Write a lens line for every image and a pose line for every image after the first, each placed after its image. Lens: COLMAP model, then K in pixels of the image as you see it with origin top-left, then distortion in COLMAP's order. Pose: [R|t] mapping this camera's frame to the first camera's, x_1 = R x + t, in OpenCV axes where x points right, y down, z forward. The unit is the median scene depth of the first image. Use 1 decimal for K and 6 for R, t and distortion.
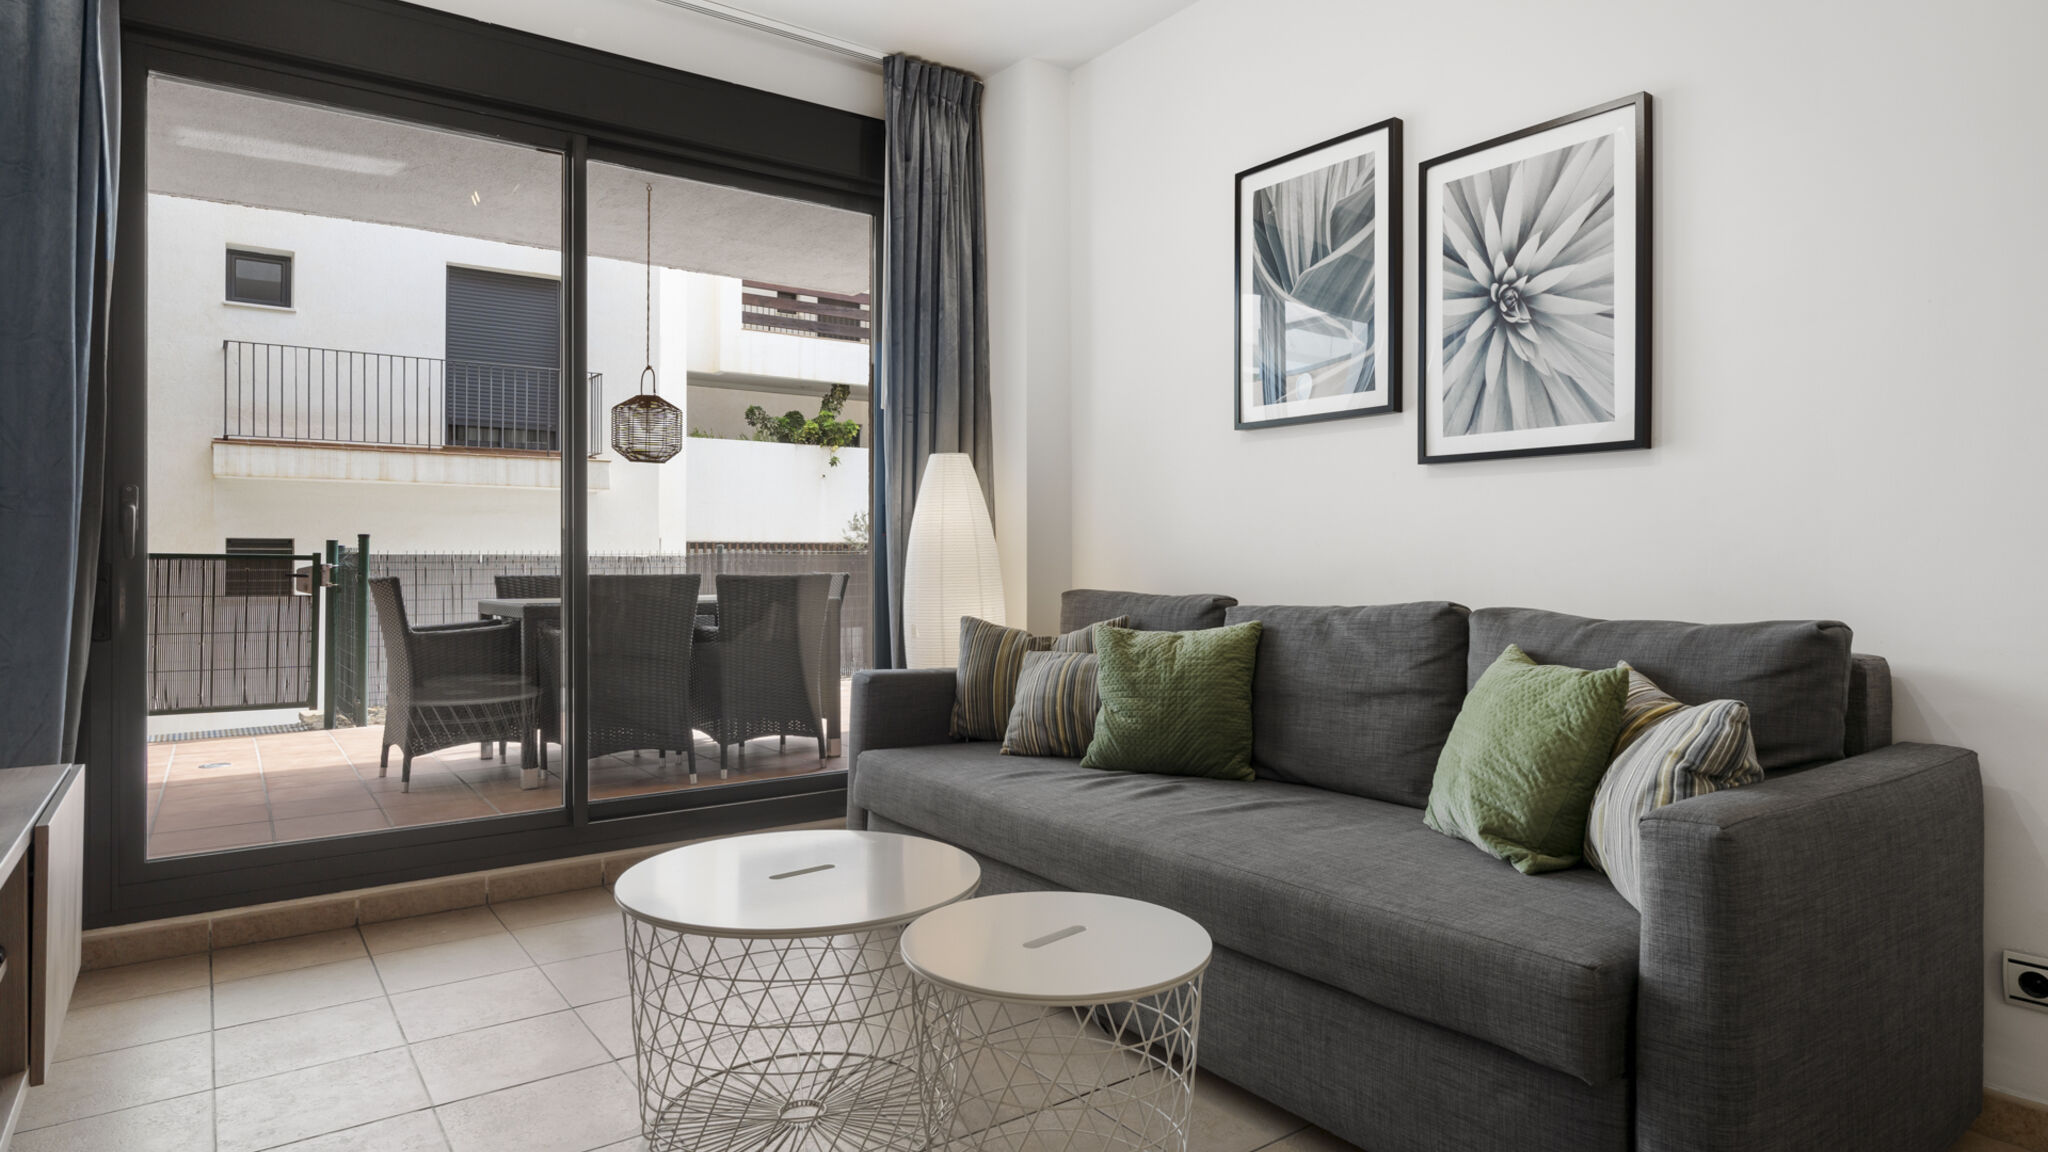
lens RADIAL K [[1152.8, 0, 1018.4], [0, 1152.8, 561.2], [0, 0, 1]] dist [-0.007528, 0.001514]
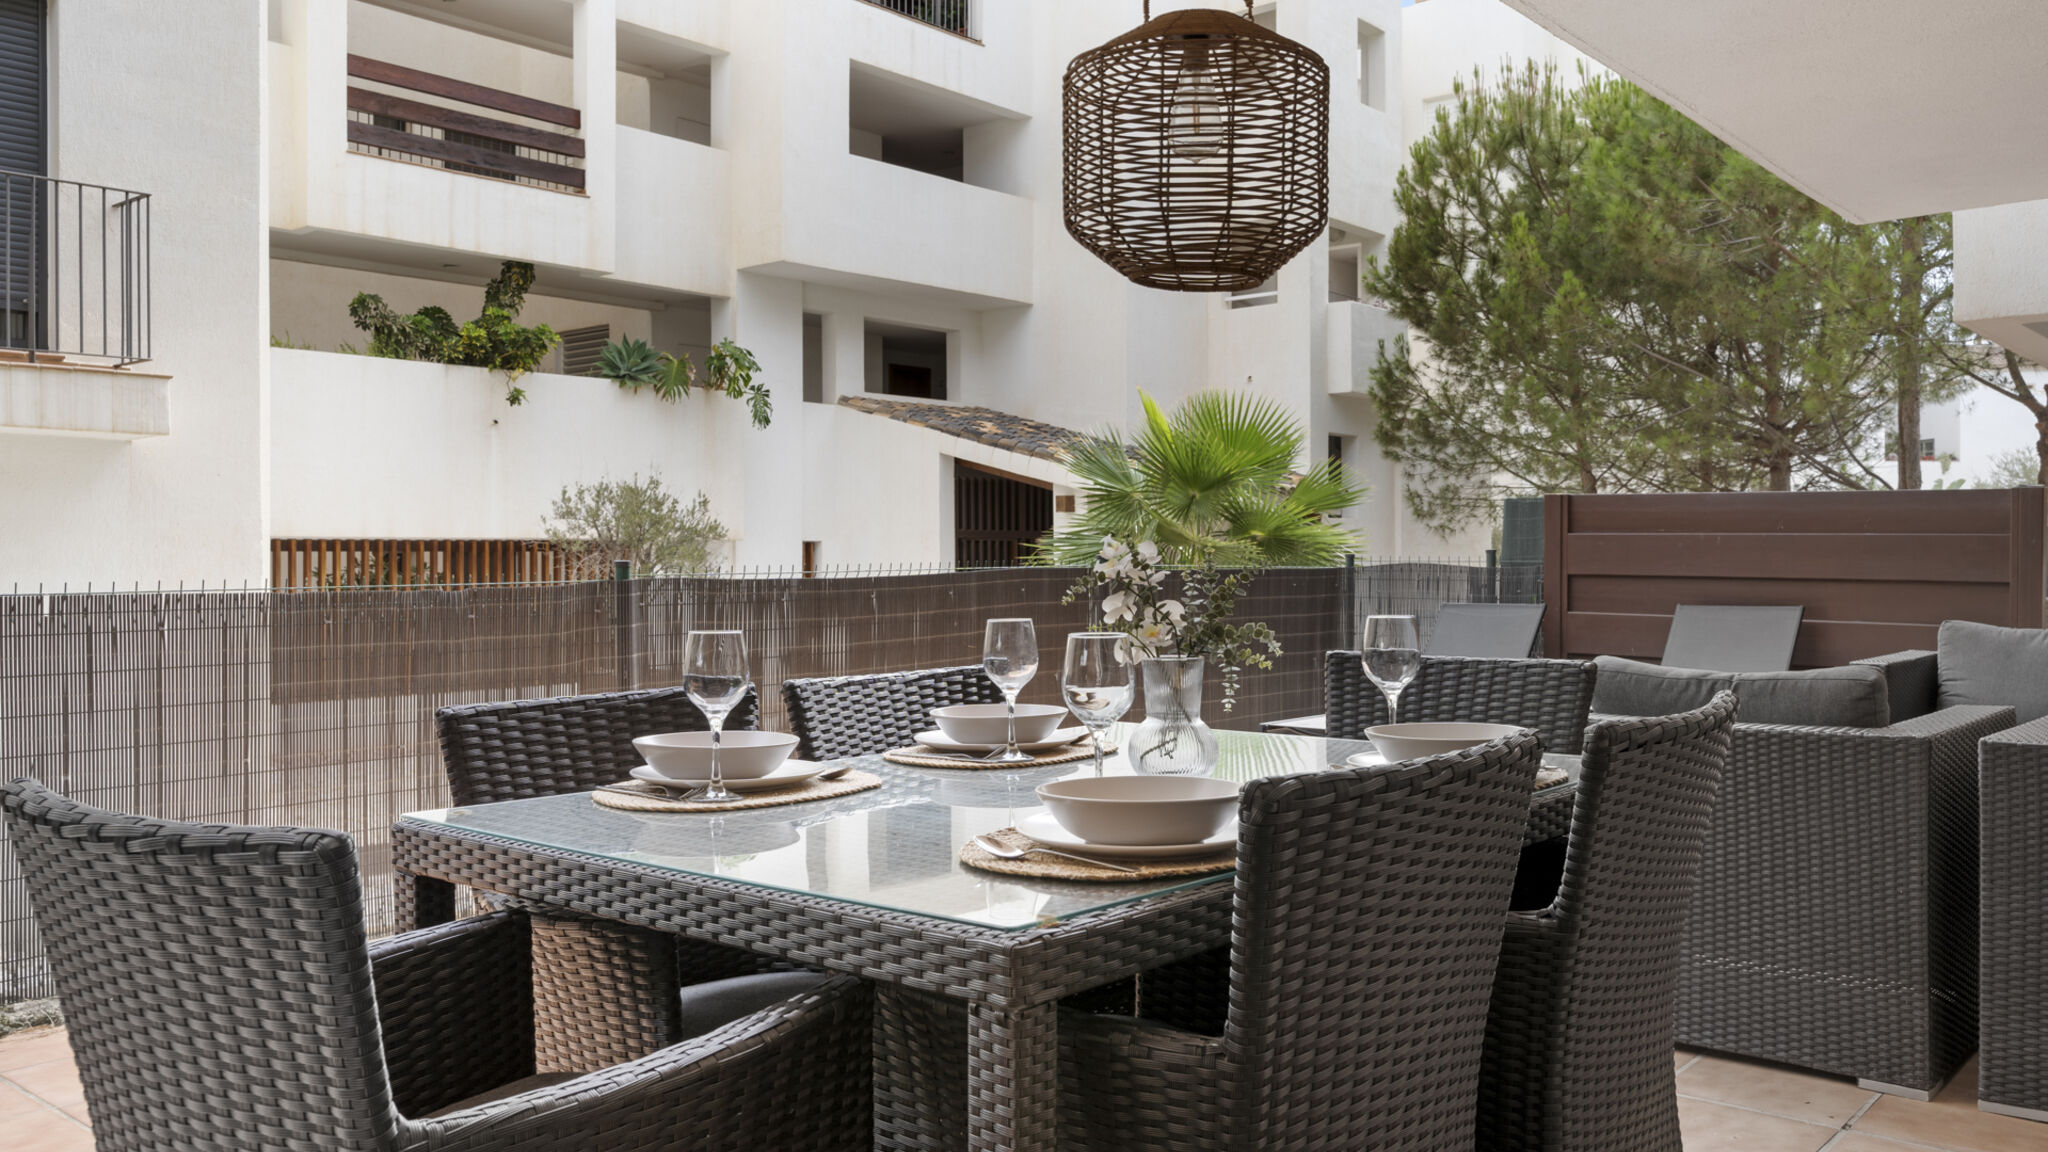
lens RADIAL K [[1658.1, 0, 1031.7], [0, 1658.1, 554.8], [0, 0, 1]] dist [0.055370, 0.001692]
pose [[0.975445, -0.001234, 0.220239, -0.354883], [0.001945, 0.999994, -0.003009, -0.019586], [-0.220234, 0.003363, 0.975441, 0.523443]]
